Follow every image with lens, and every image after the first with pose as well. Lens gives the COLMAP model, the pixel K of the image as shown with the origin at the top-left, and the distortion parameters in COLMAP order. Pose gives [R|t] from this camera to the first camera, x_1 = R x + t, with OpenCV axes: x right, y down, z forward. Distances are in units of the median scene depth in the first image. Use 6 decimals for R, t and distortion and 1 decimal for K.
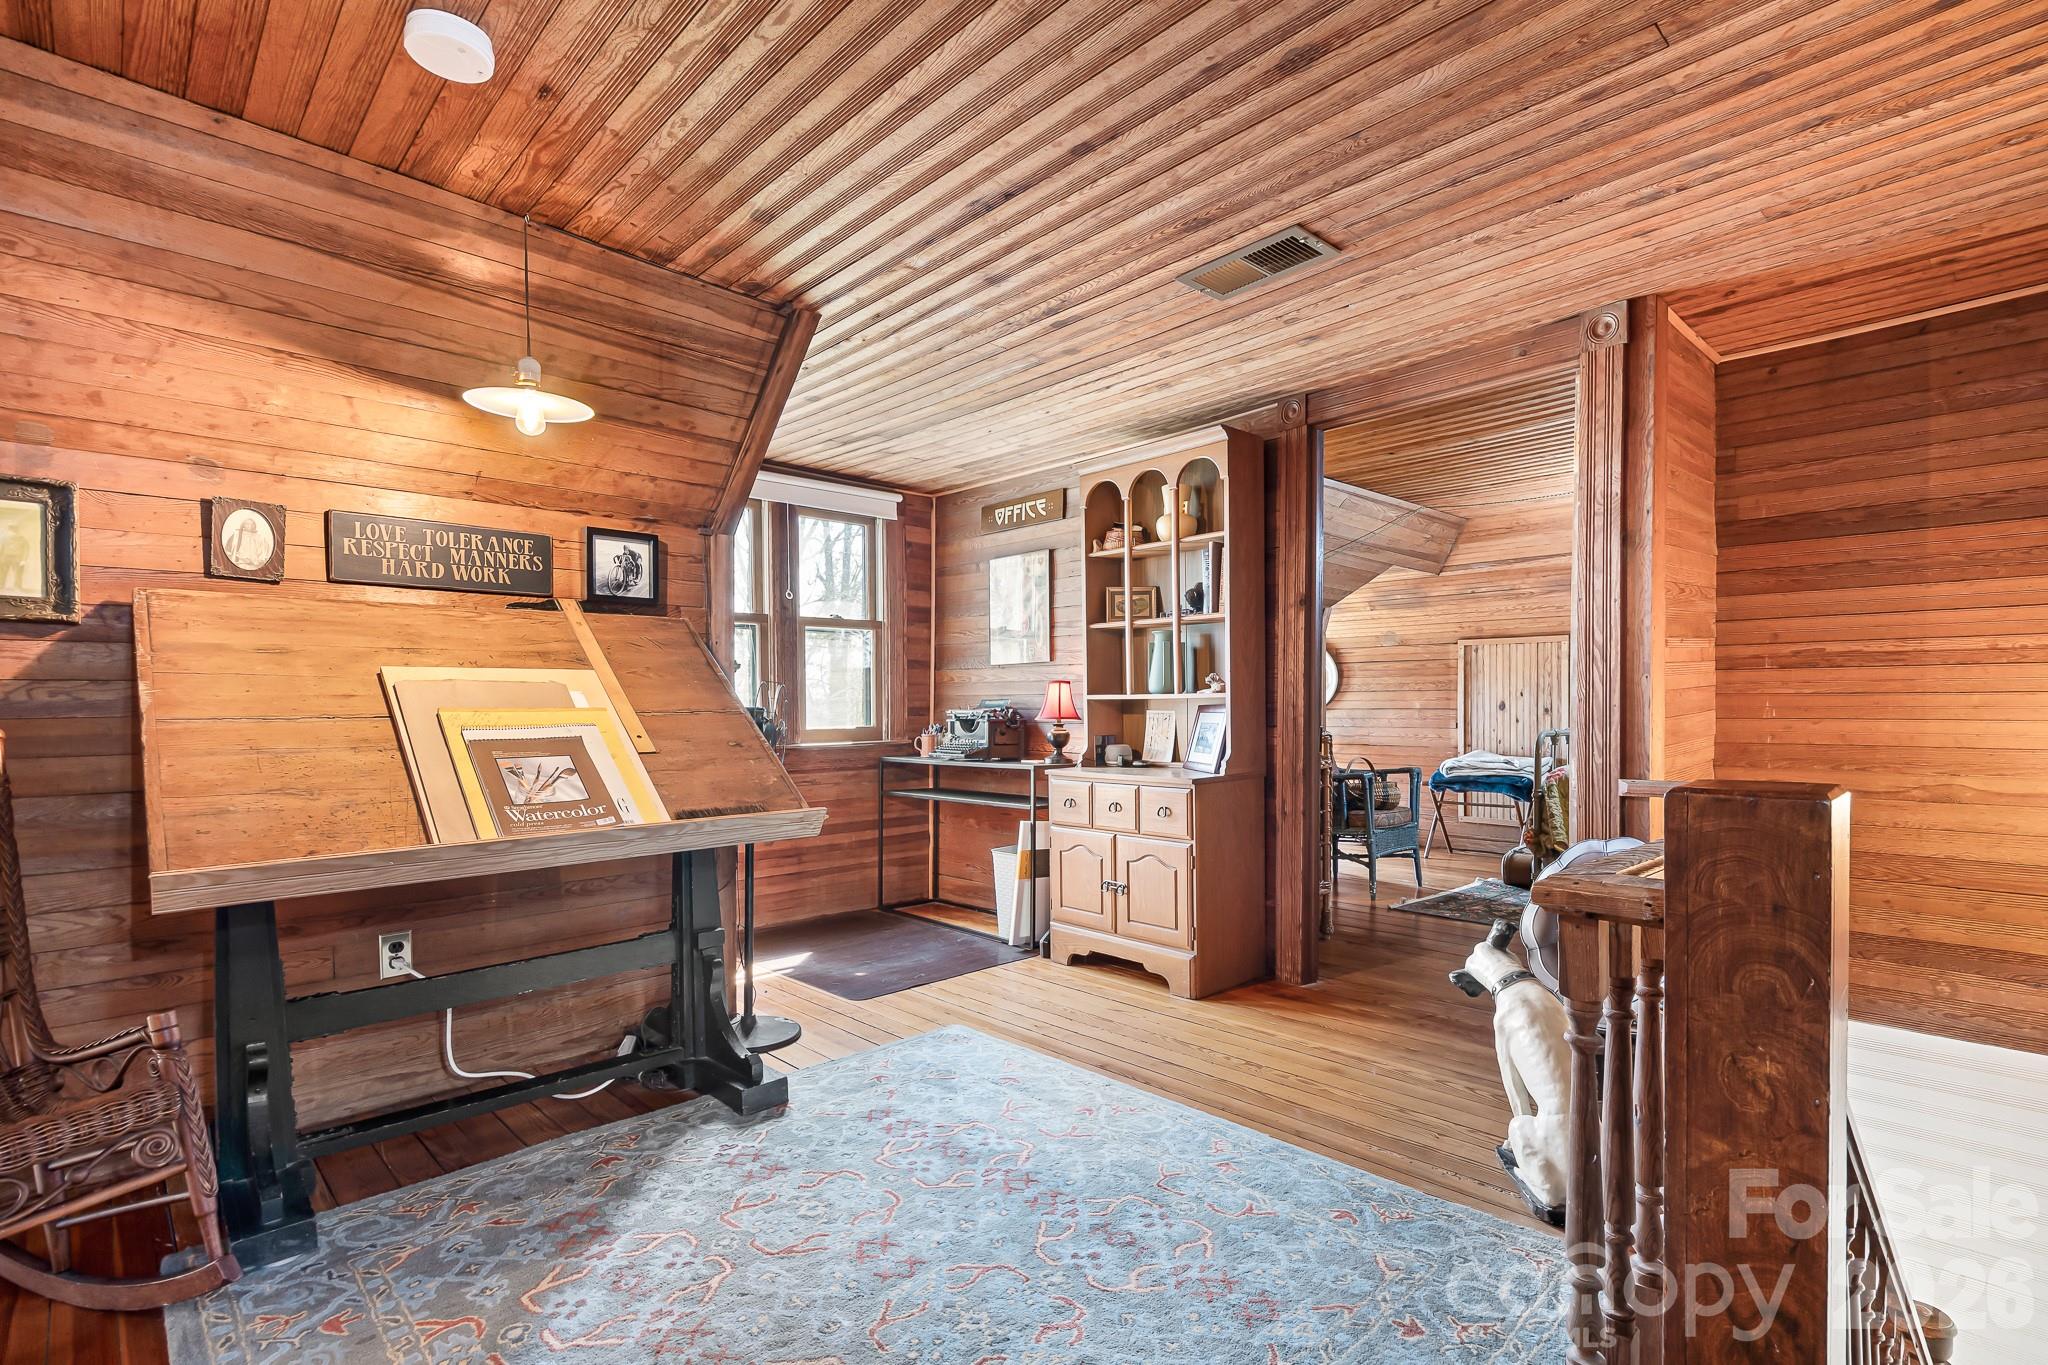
lens RADIAL K [[957.5, 0, 1040.5], [0, 957.5, 717.1], [0, 0, 1]] dist [0.009996, -0.006824]
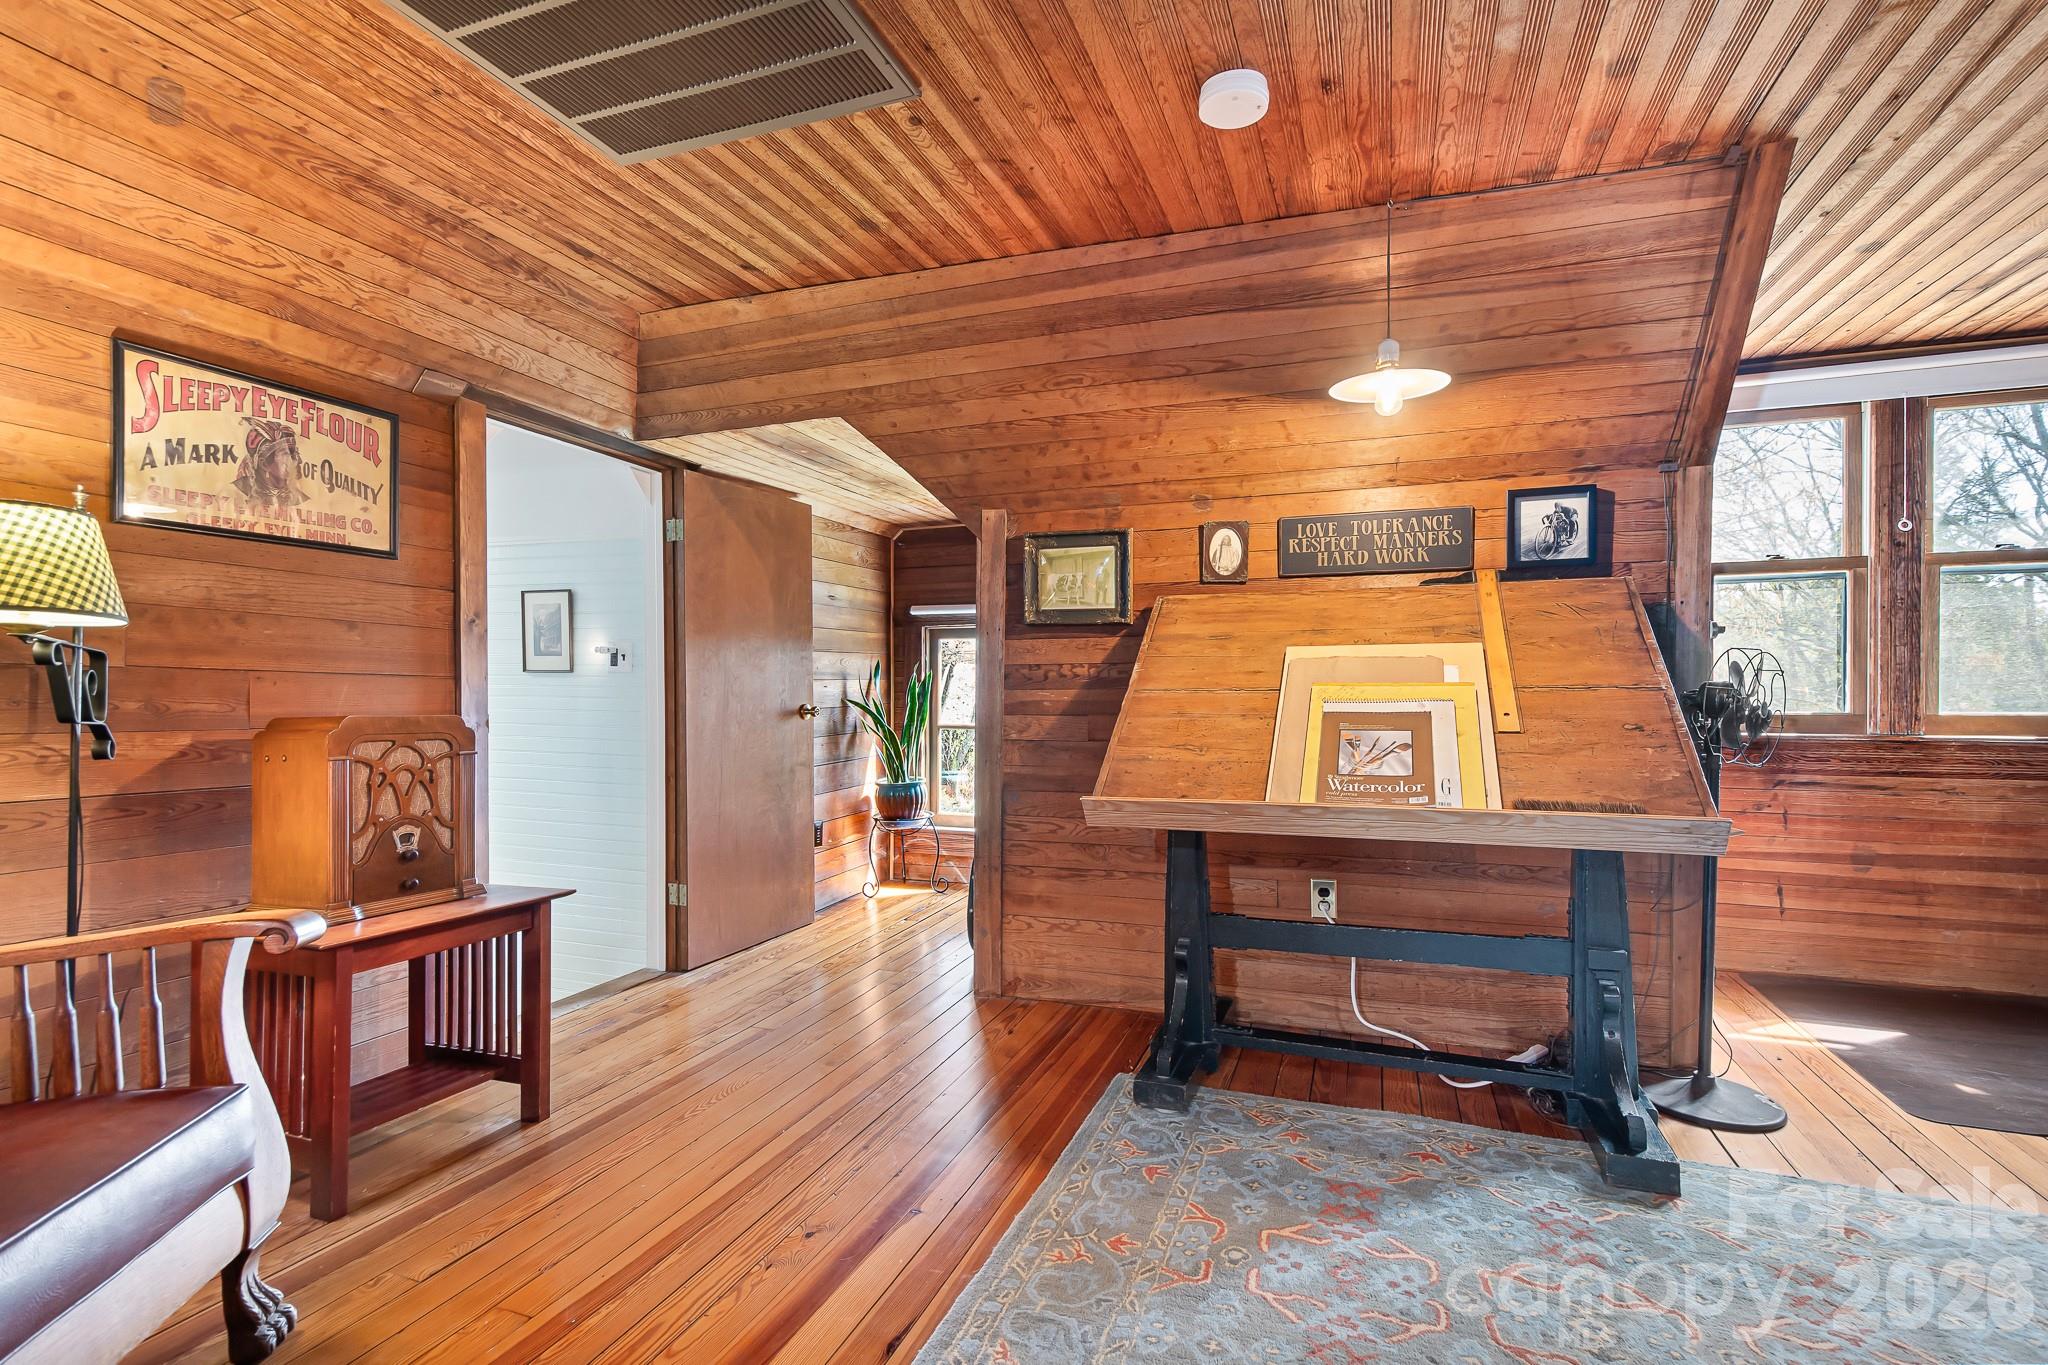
lens RADIAL K [[957.5, 0, 1023.5], [0, 957.5, 690.0], [0, 0, 1]] dist [0.009996, -0.006824]
pose [[0.422370, 0.008183, -0.906387, 0.215670], [-0.011151, 0.999930, 0.003831, -0.000852], [0.906355, 0.008489, 0.422432, 0.204003]]
